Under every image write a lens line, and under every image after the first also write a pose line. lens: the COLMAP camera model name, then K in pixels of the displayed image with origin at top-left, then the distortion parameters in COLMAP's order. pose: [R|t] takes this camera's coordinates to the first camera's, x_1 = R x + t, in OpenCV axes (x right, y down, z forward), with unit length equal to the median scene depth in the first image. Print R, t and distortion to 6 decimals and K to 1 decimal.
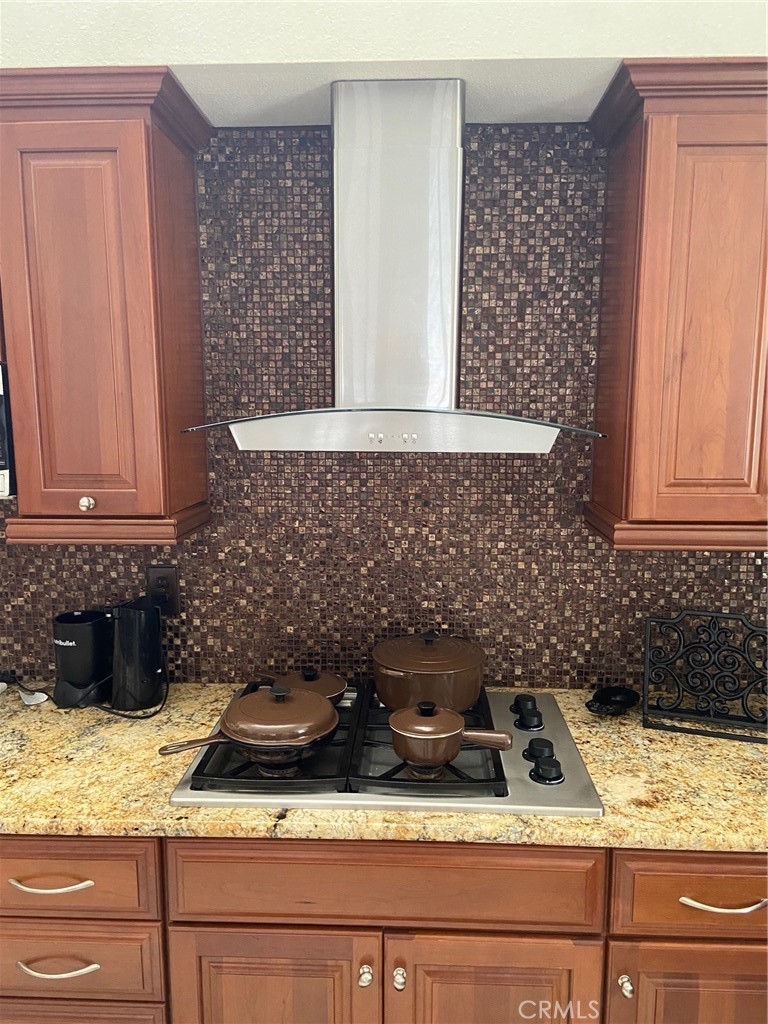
lens RADIAL K [[774.8, 0, 387.7], [0, 774.8, 507.0], [0, 0, 1]] dist [0.128207, -0.160505]
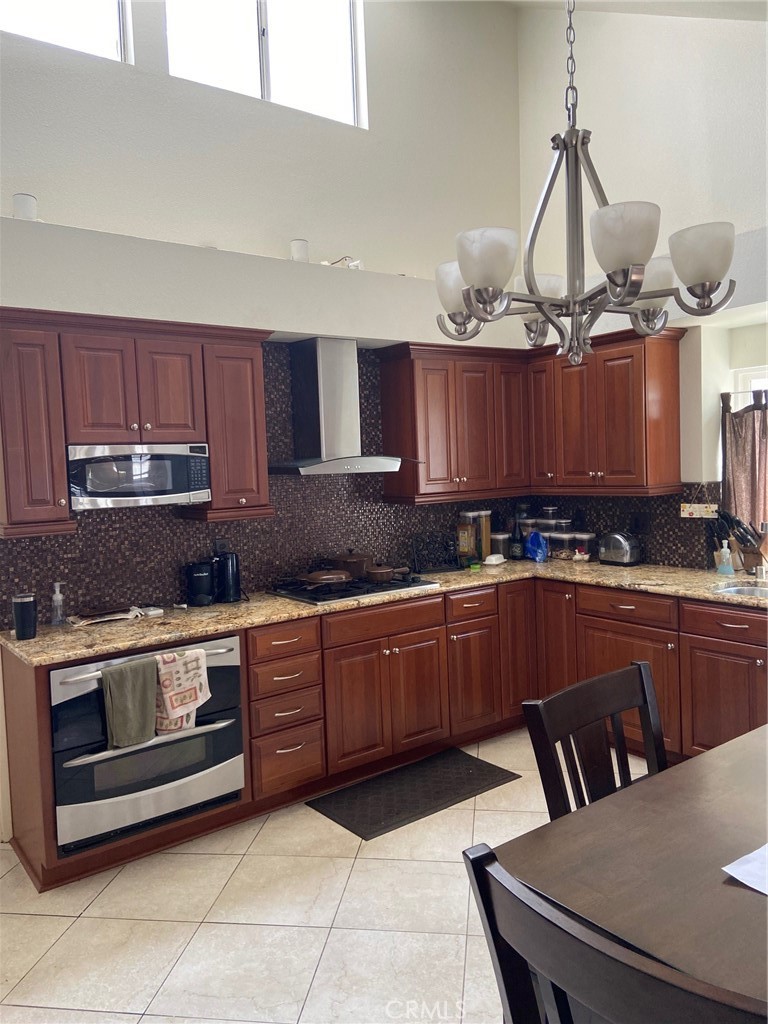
lens RADIAL K [[774.8, 0, 387.7], [0, 774.8, 507.0], [0, 0, 1]] dist [0.128207, -0.160505]
pose [[0.771970, -0.068987, 0.631904, -1.312664], [0.123819, 0.991371, -0.043032, 0.143417], [-0.623483, 0.111461, 0.773851, -0.918904]]
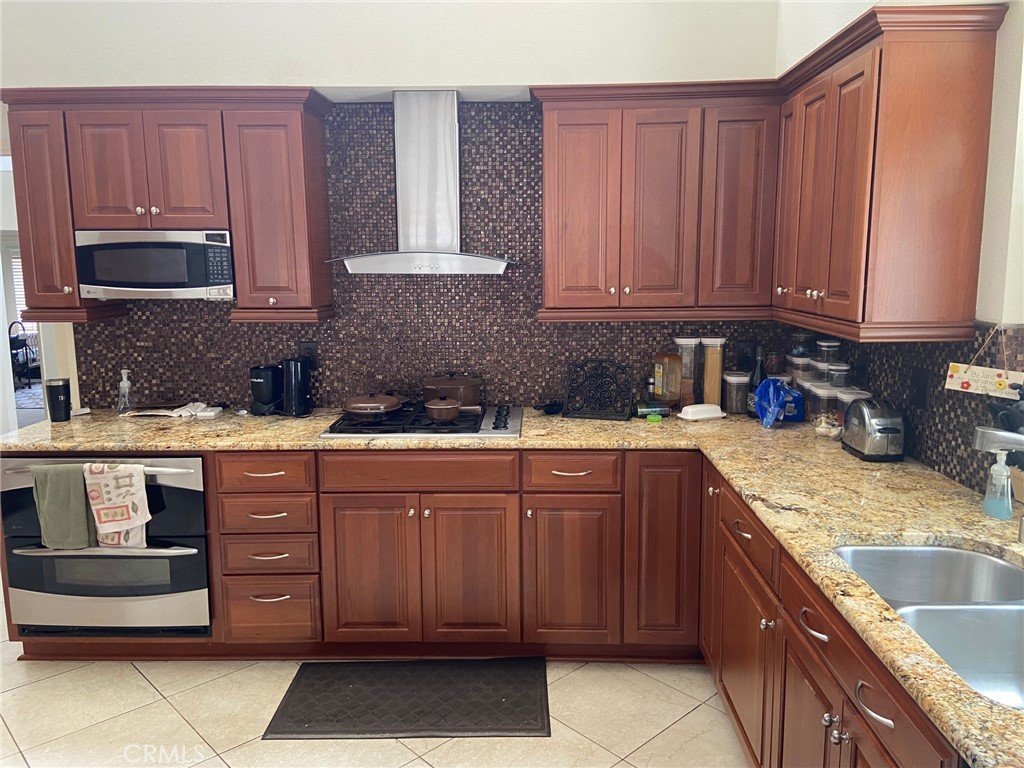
lens RADIAL K [[774.8, 0, 519.8], [0, 774.8, 372.7], [0, 0, 1]] dist [0.128207, -0.160505]
pose [[0.999768, -0.009531, 0.019324, 0.172623], [0.009241, 0.999845, 0.015010, 0.131098], [-0.019464, -0.014828, 0.999701, -0.852530]]
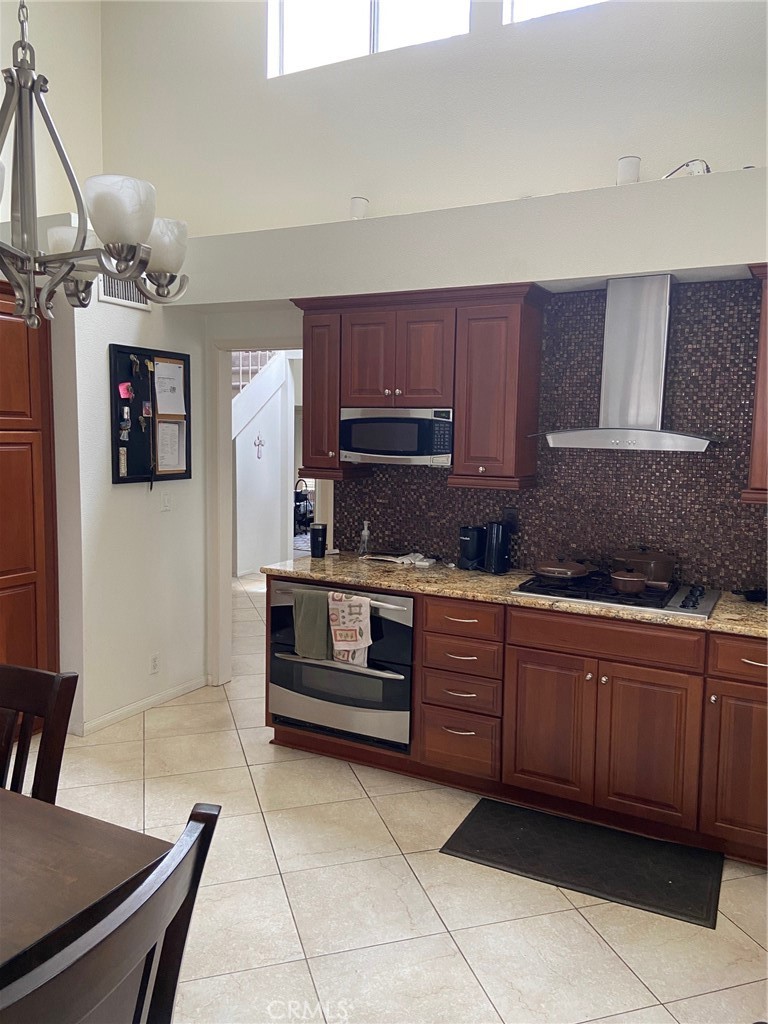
lens RADIAL K [[774.8, 0, 387.7], [0, 774.8, 507.0], [0, 0, 1]] dist [0.128207, -0.160505]
pose [[0.905171, 0.059260, -0.420897, 0.273409], [-0.074878, 0.996979, -0.020661, 0.145336], [0.418401, 0.050218, 0.906873, -0.972774]]
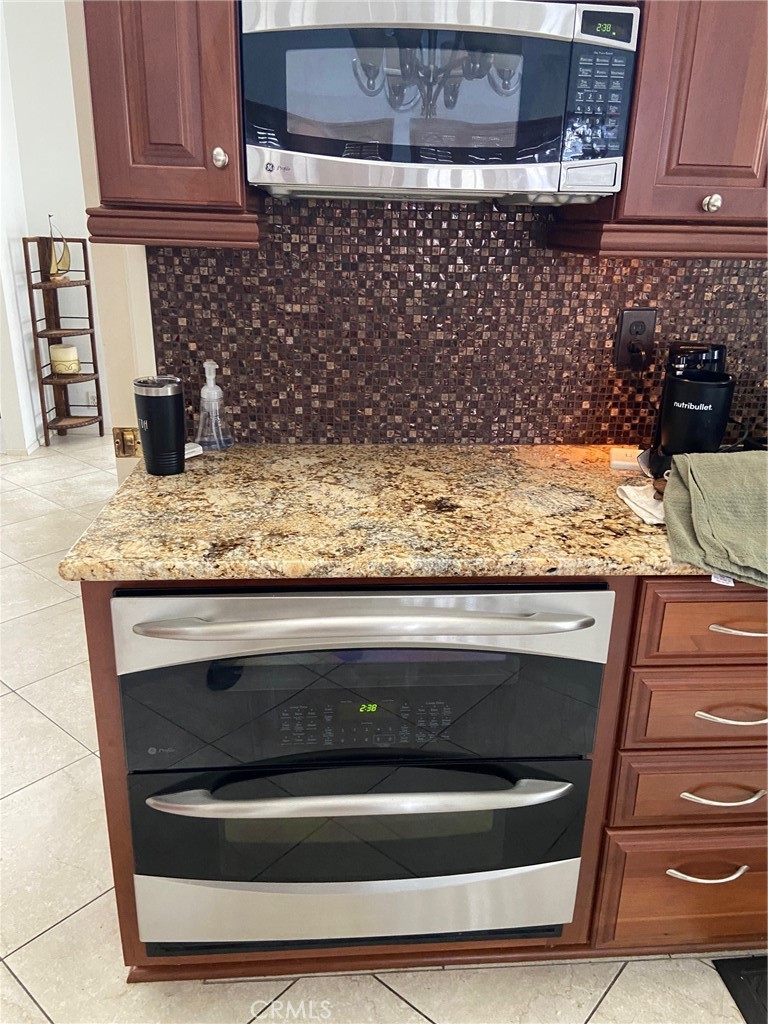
lens RADIAL K [[774.8, 0, 387.7], [0, 774.8, 507.0], [0, 0, 1]] dist [0.128207, -0.160505]
pose [[0.992217, -0.018230, 0.123178, -0.713135], [-0.007900, 0.978016, 0.208381, 0.117105], [-0.124269, -0.207732, 0.970260, 0.154384]]
